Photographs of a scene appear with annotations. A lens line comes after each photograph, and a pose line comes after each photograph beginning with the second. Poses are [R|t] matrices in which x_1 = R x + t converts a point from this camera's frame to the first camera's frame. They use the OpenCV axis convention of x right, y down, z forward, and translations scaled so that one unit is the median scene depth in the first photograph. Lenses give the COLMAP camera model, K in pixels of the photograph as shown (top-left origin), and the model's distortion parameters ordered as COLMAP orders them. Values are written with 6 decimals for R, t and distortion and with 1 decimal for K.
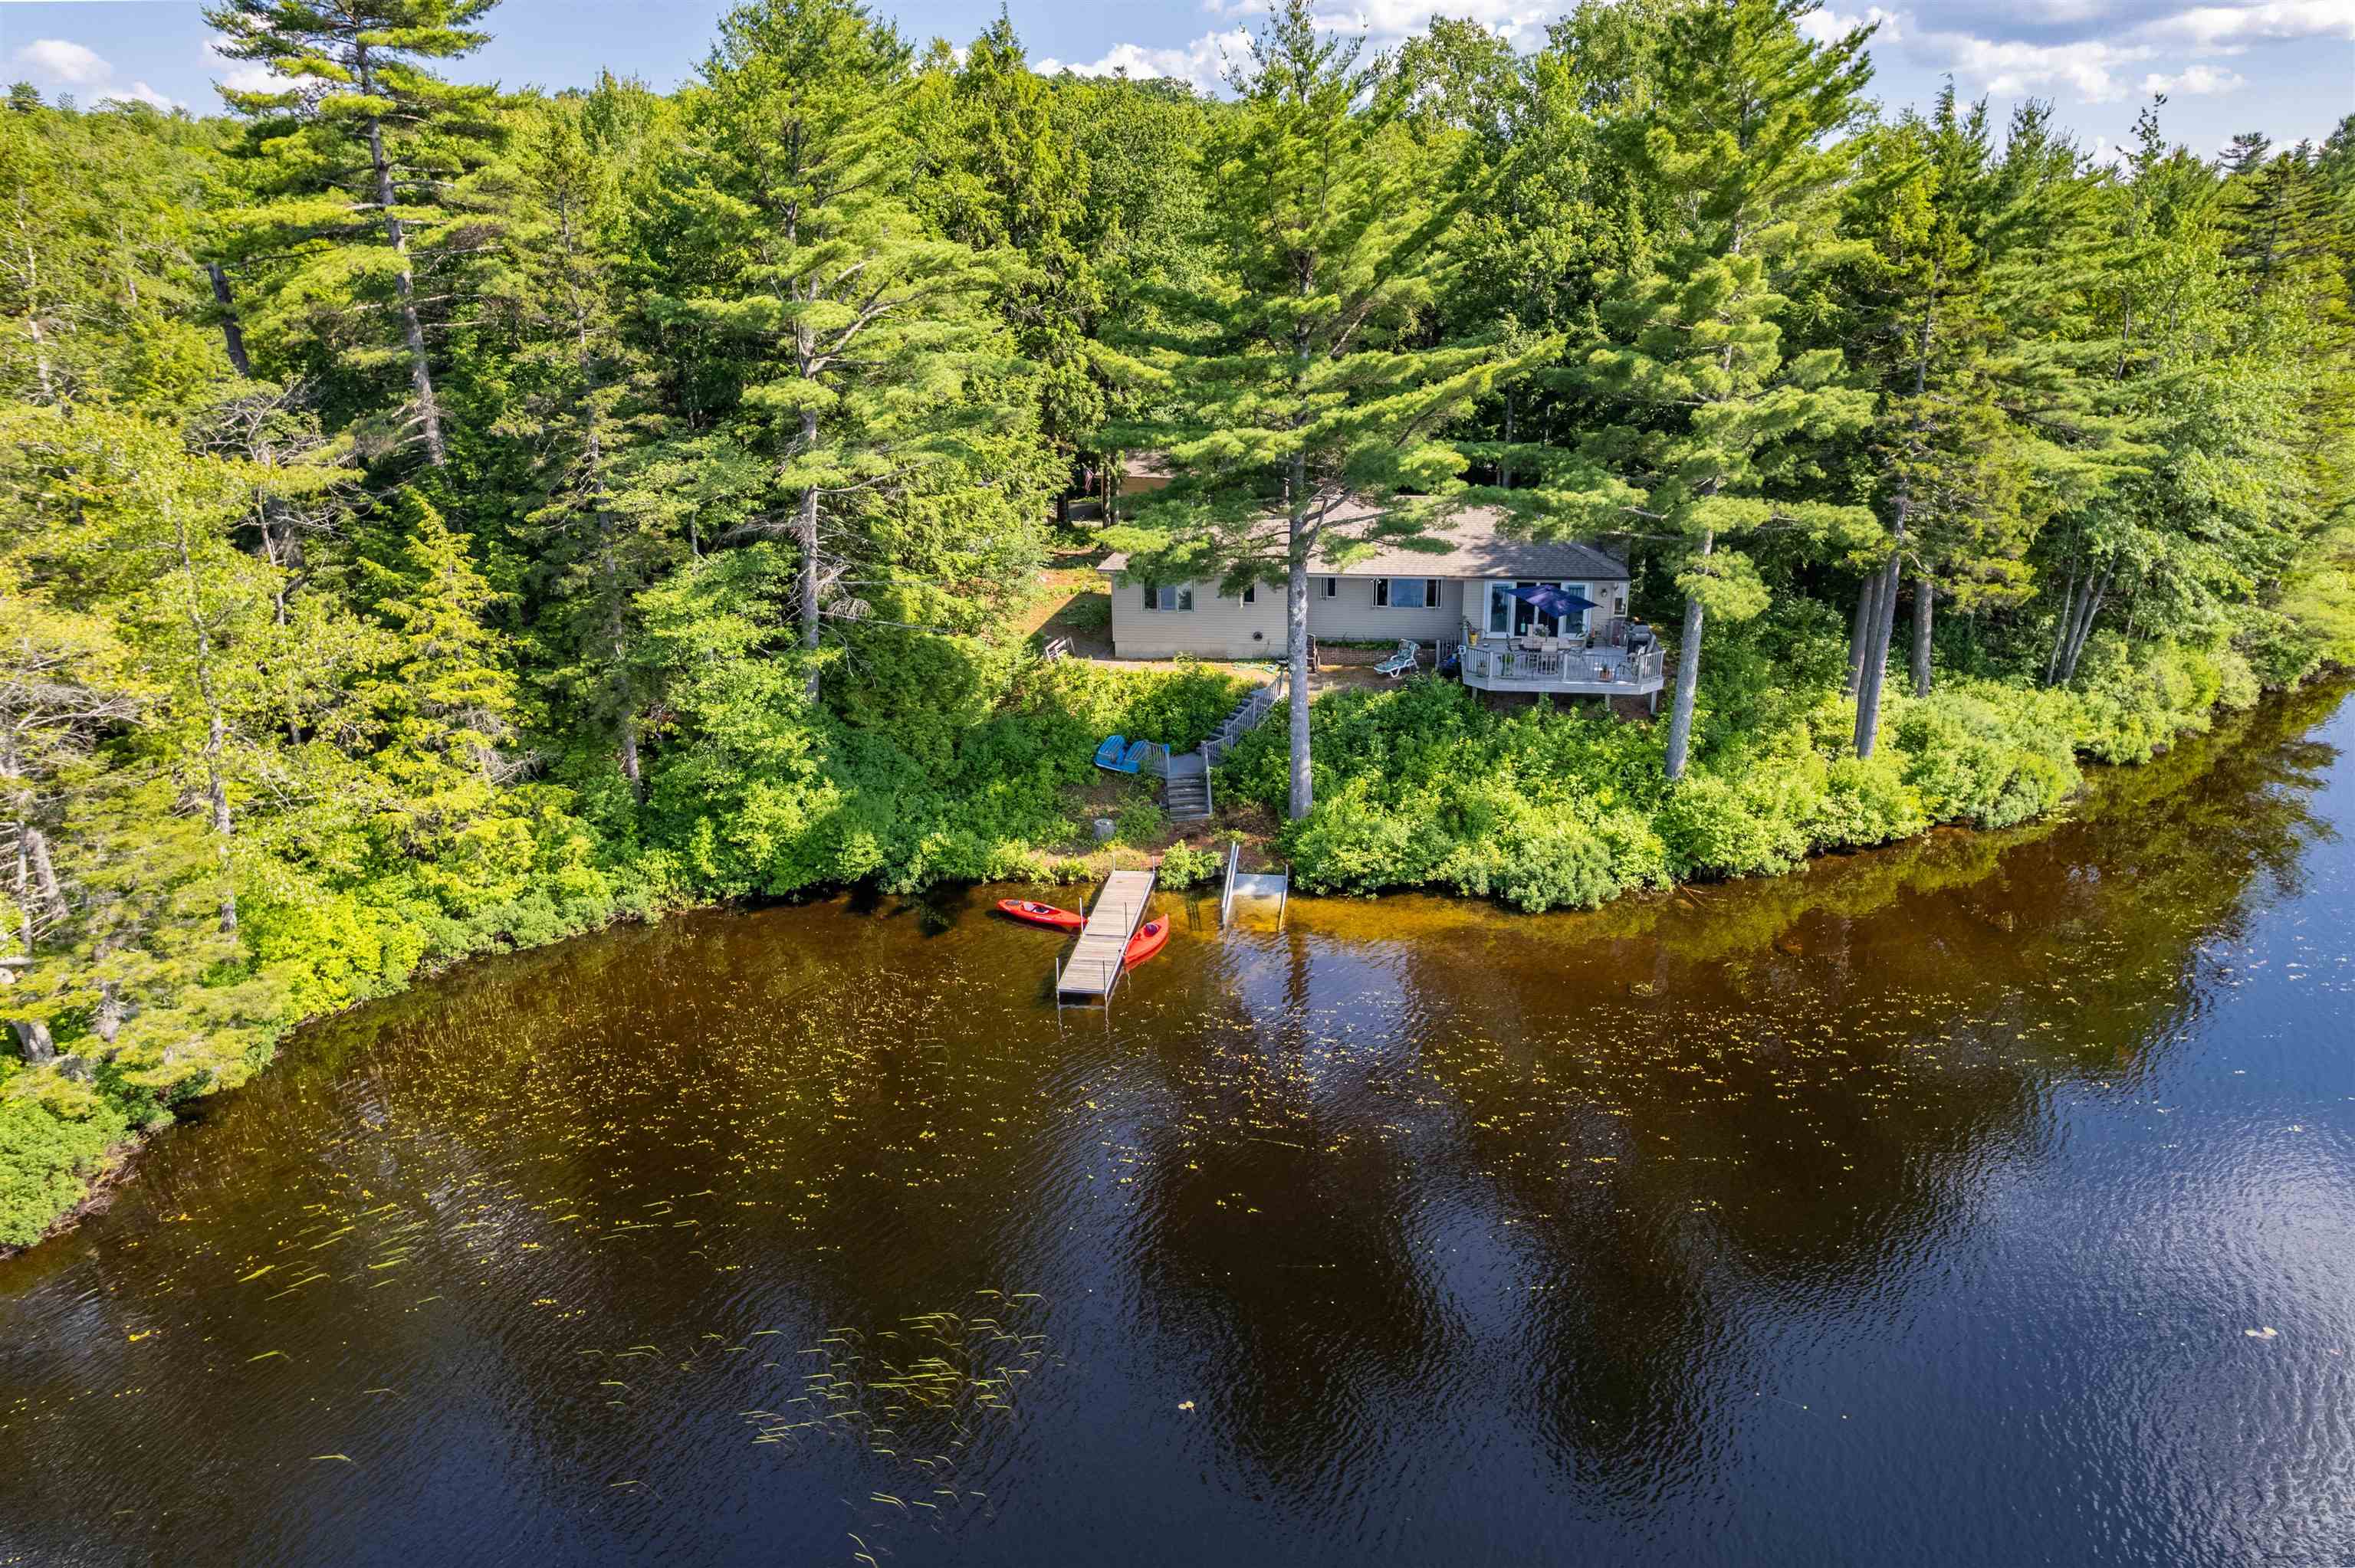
lens RADIAL K [[1525.0, 0, 1177.5], [0, 1525.0, 784.0], [0, 0, 1]] dist [-0.033652, 0.003131]
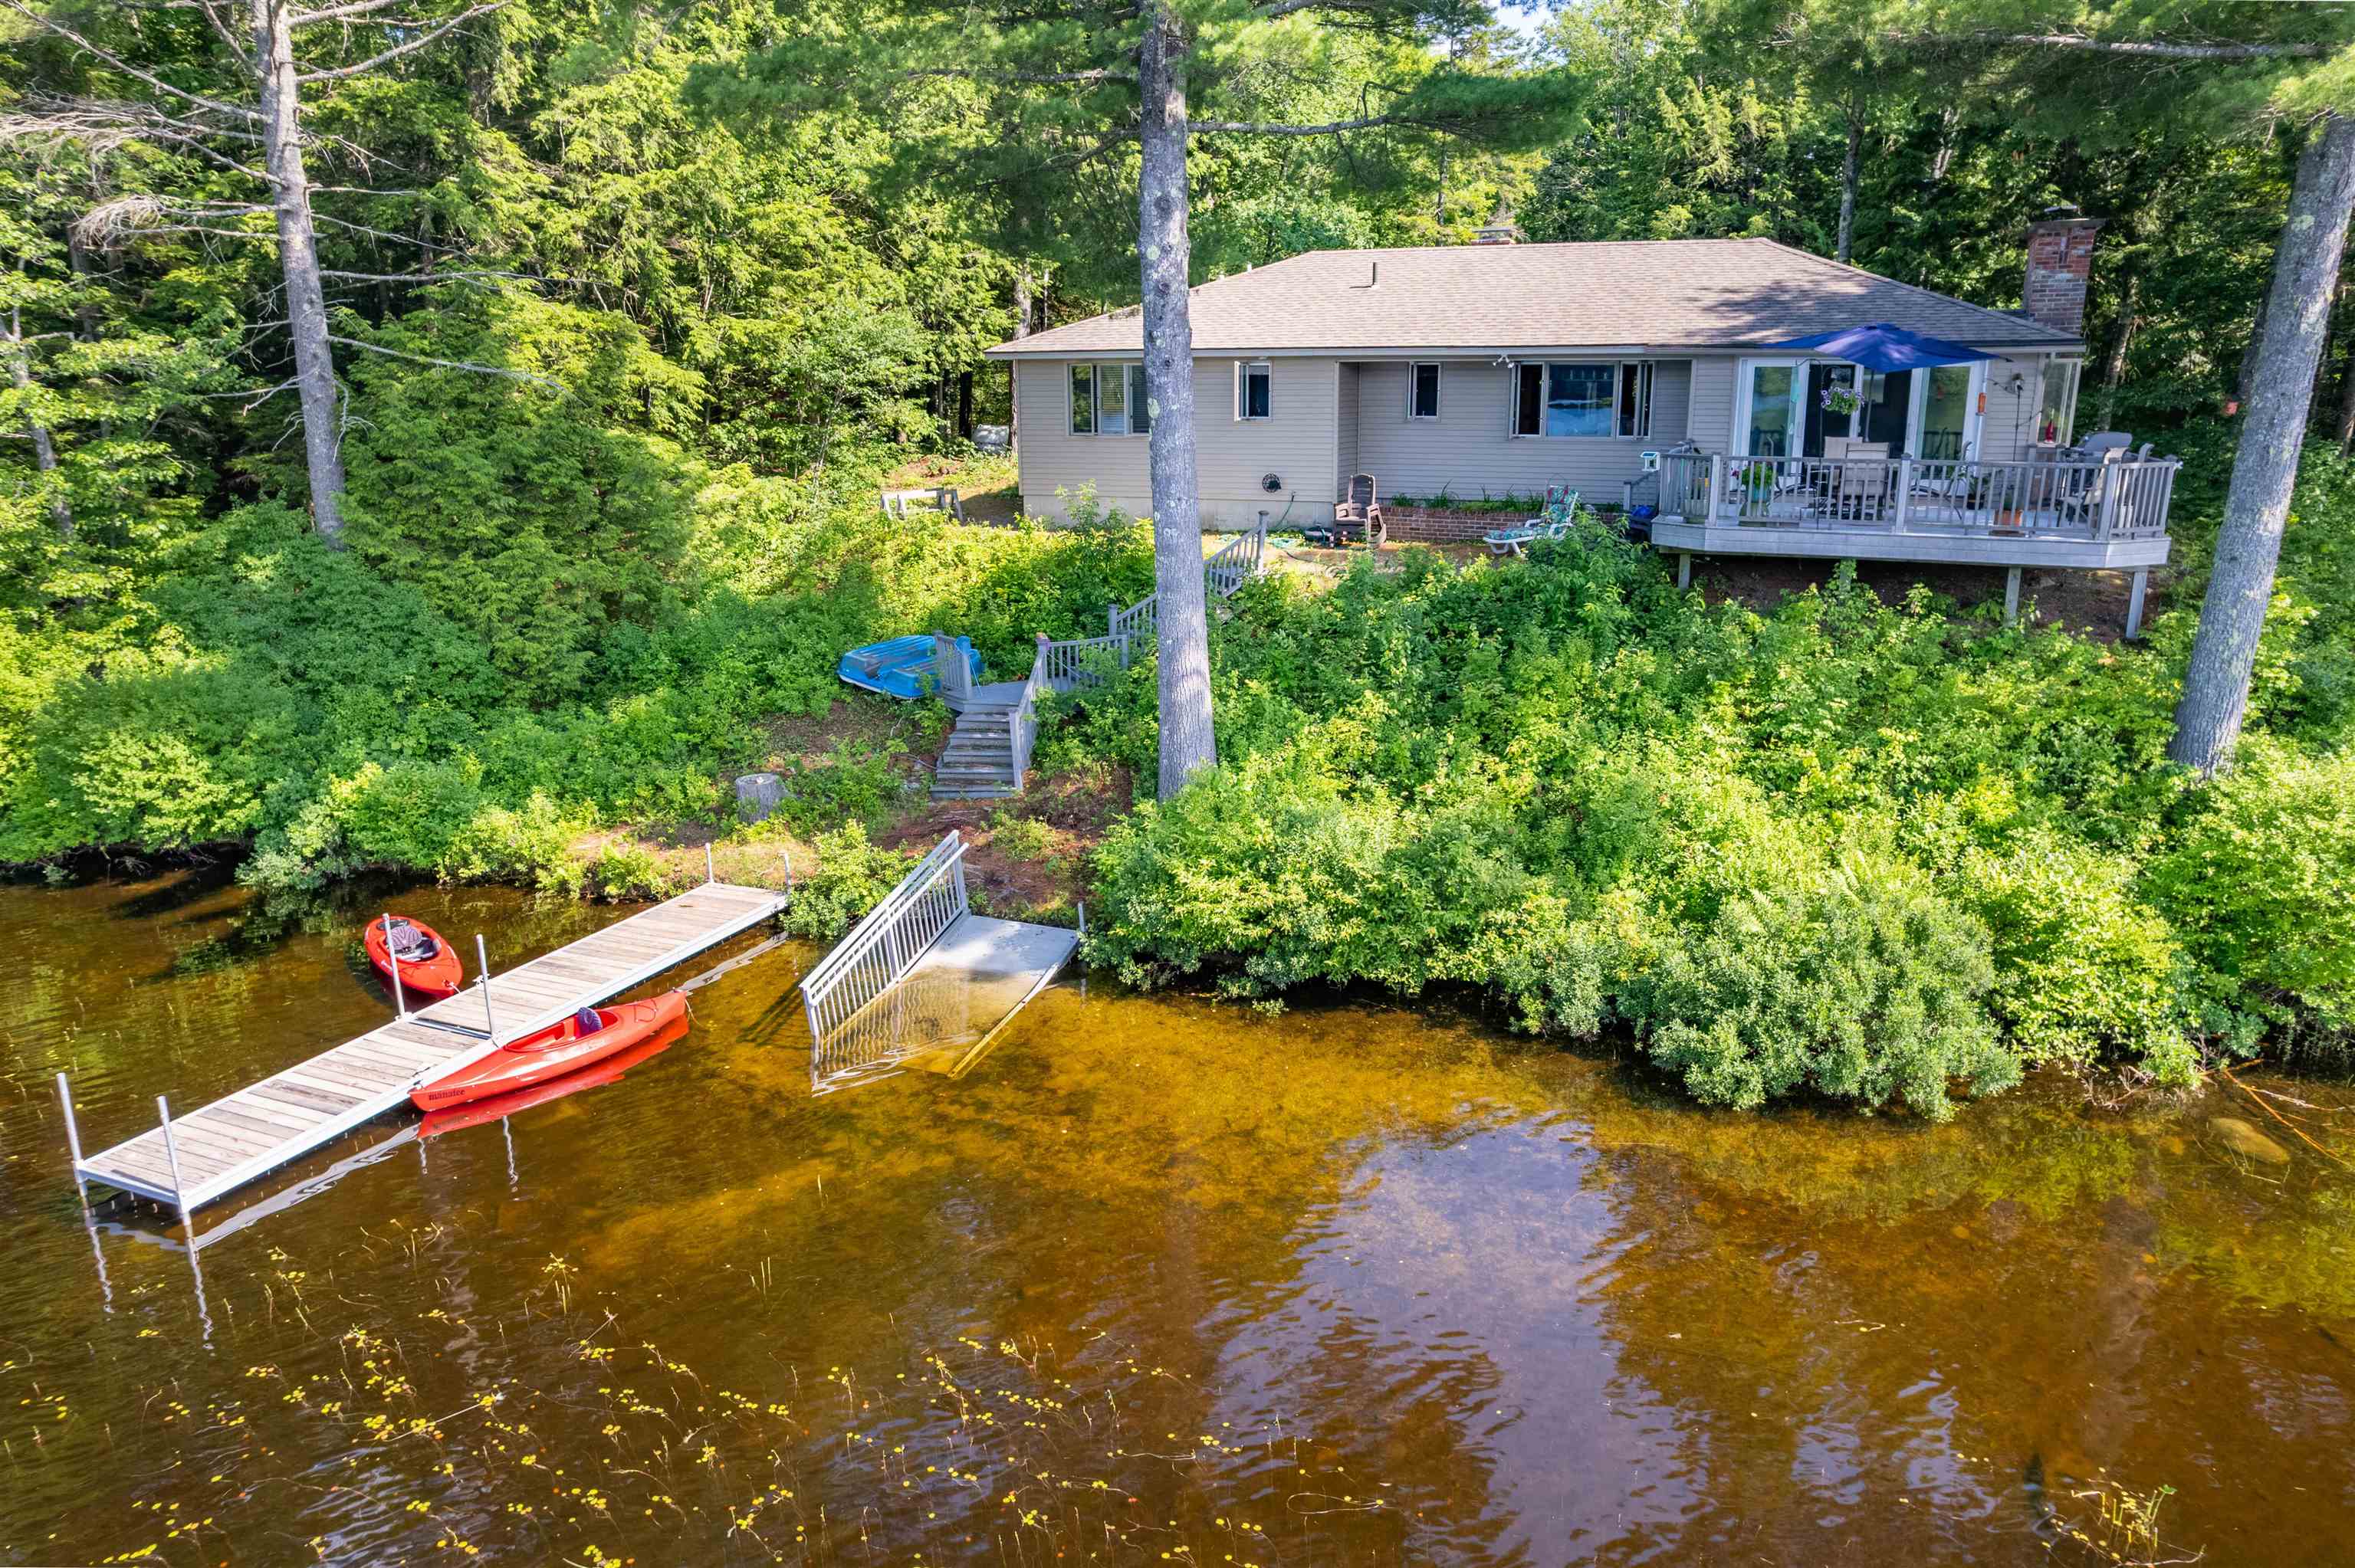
lens RADIAL K [[1525.0, 0, 1177.5], [0, 1525.0, 784.0], [0, 0, 1]] dist [-0.033652, 0.003131]
pose [[0.970177, 0.073590, -0.230958, 0.183867], [-0.089078, 0.994372, -0.057351, 0.043589], [0.225438, 0.076214, 0.971272, 0.633534]]
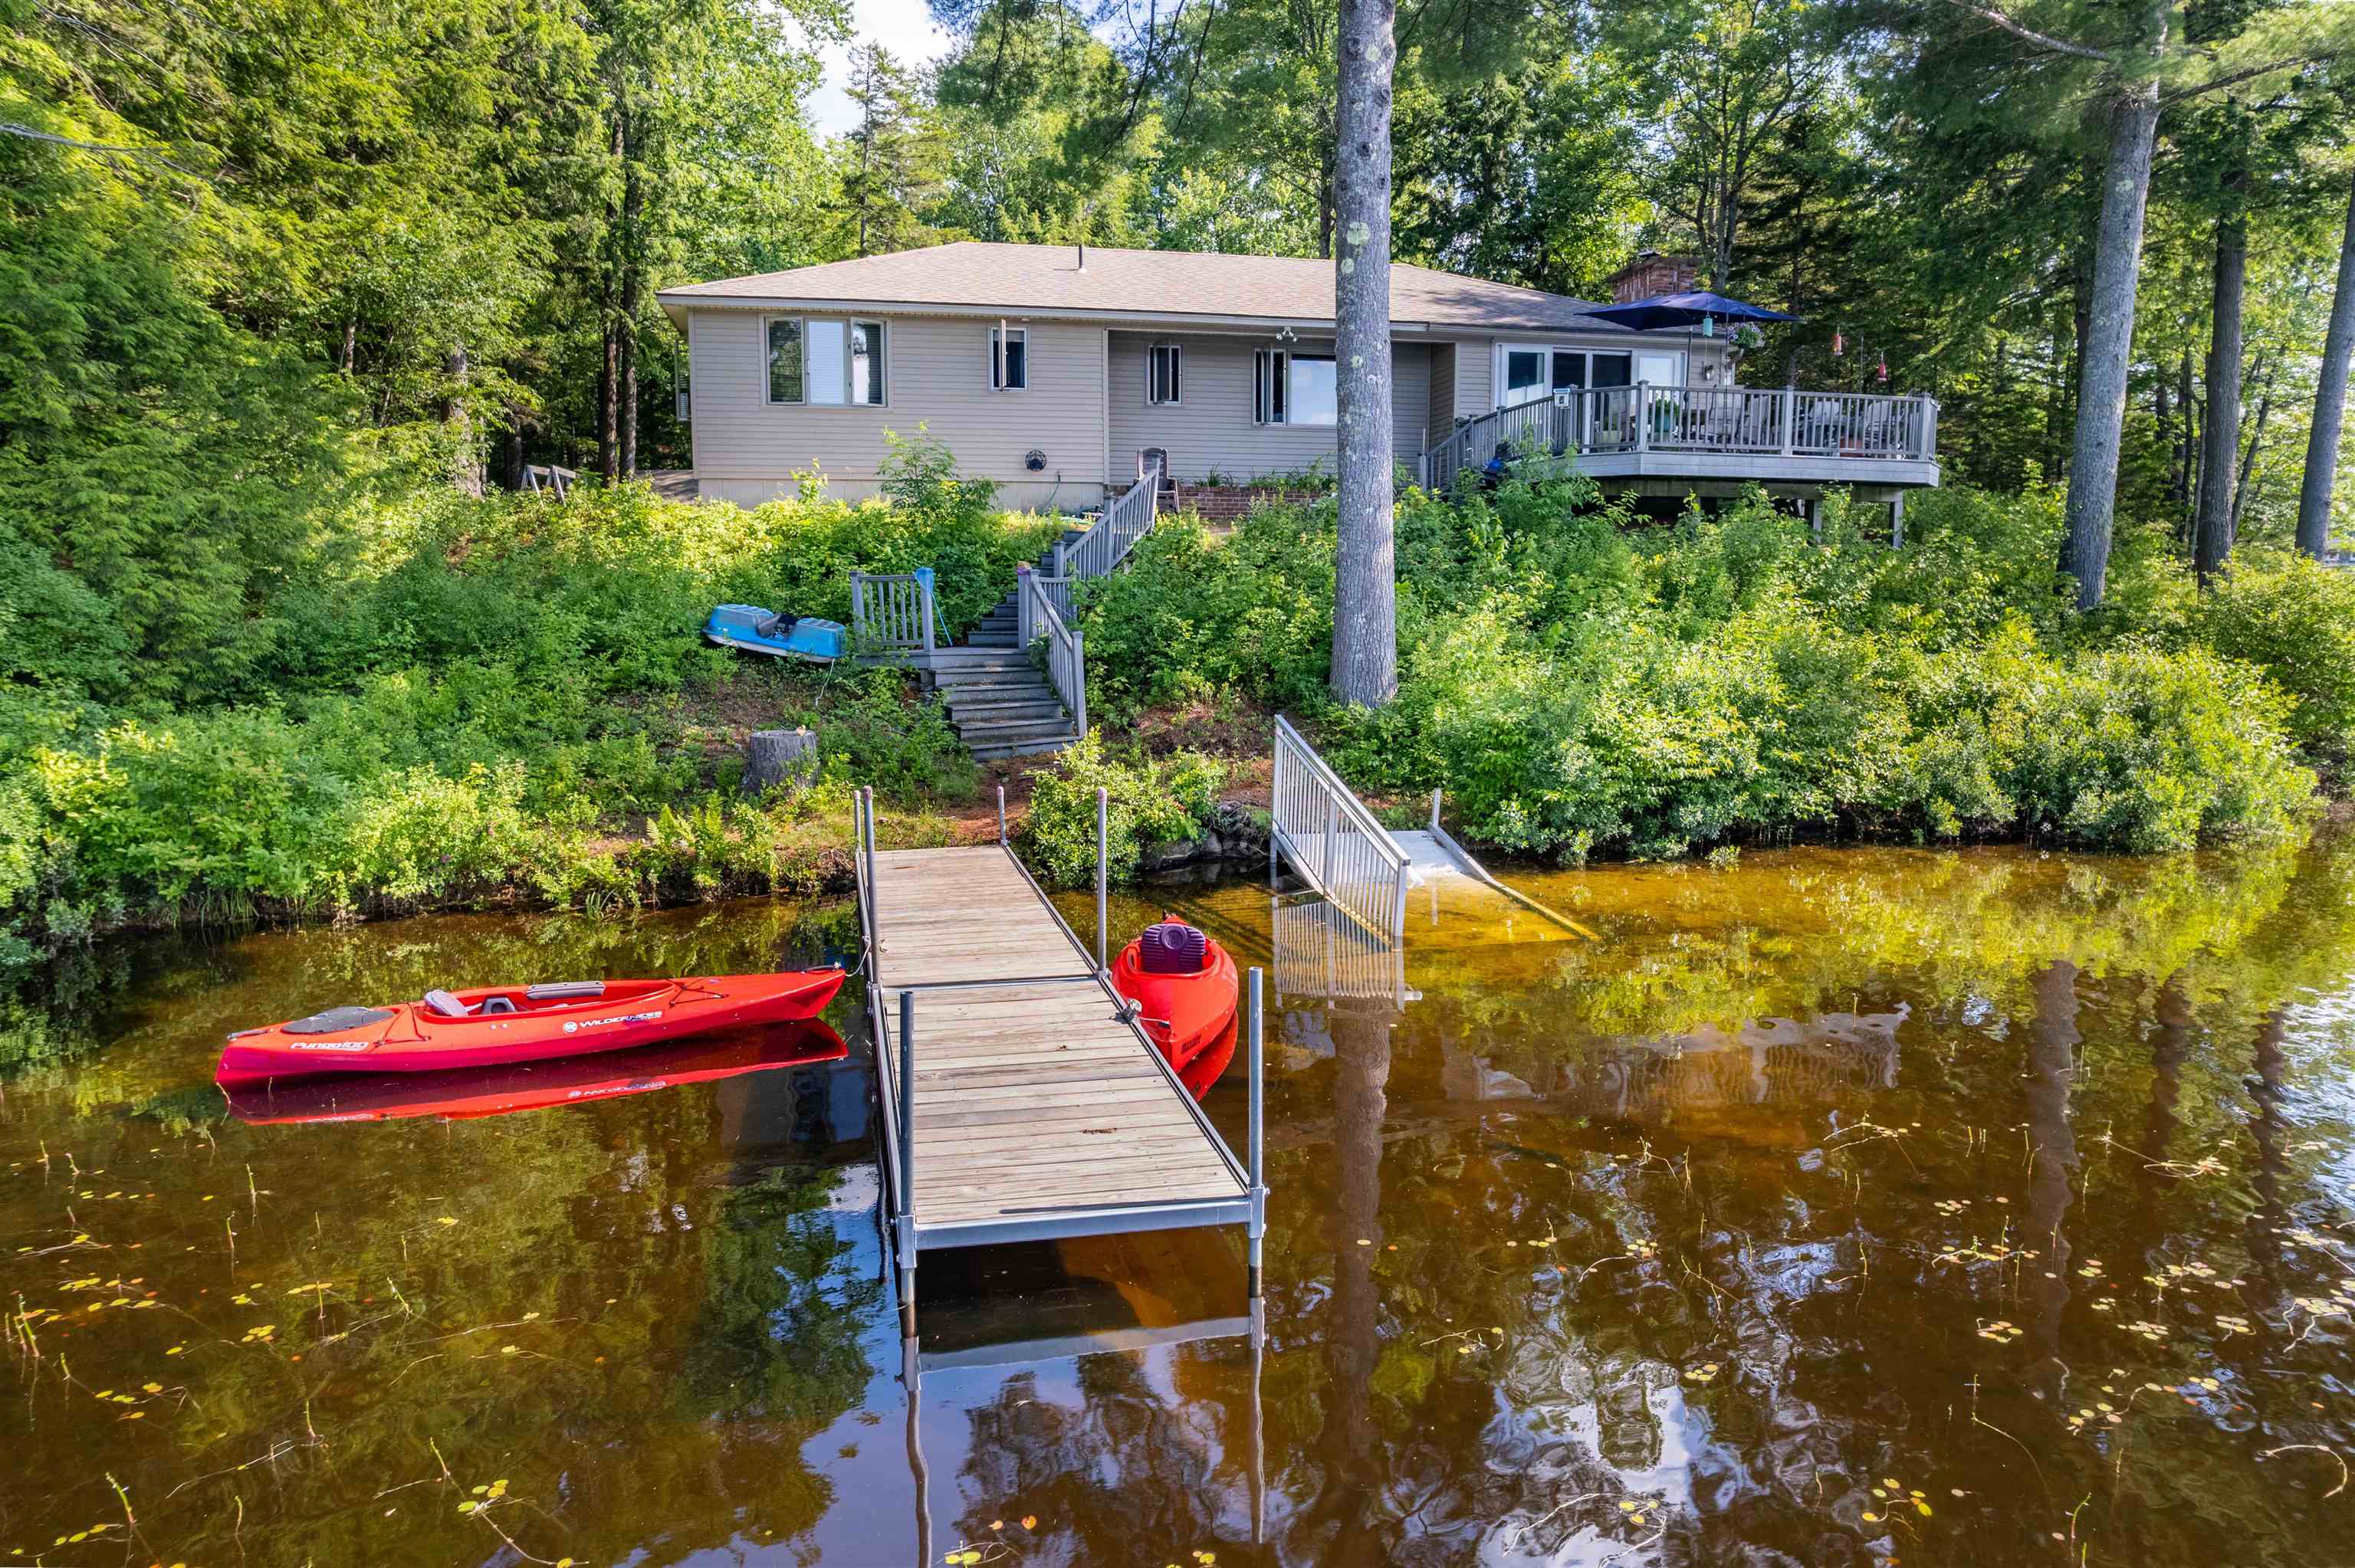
lens RADIAL K [[1525.0, 0, 1177.5], [0, 1525.0, 784.0], [0, 0, 1]] dist [-0.033652, 0.003131]
pose [[0.935597, -0.028603, 0.351908, -0.087239], [0.099236, 0.977837, -0.184356, 0.105354], [-0.338836, 0.207405, 0.917700, 0.738494]]
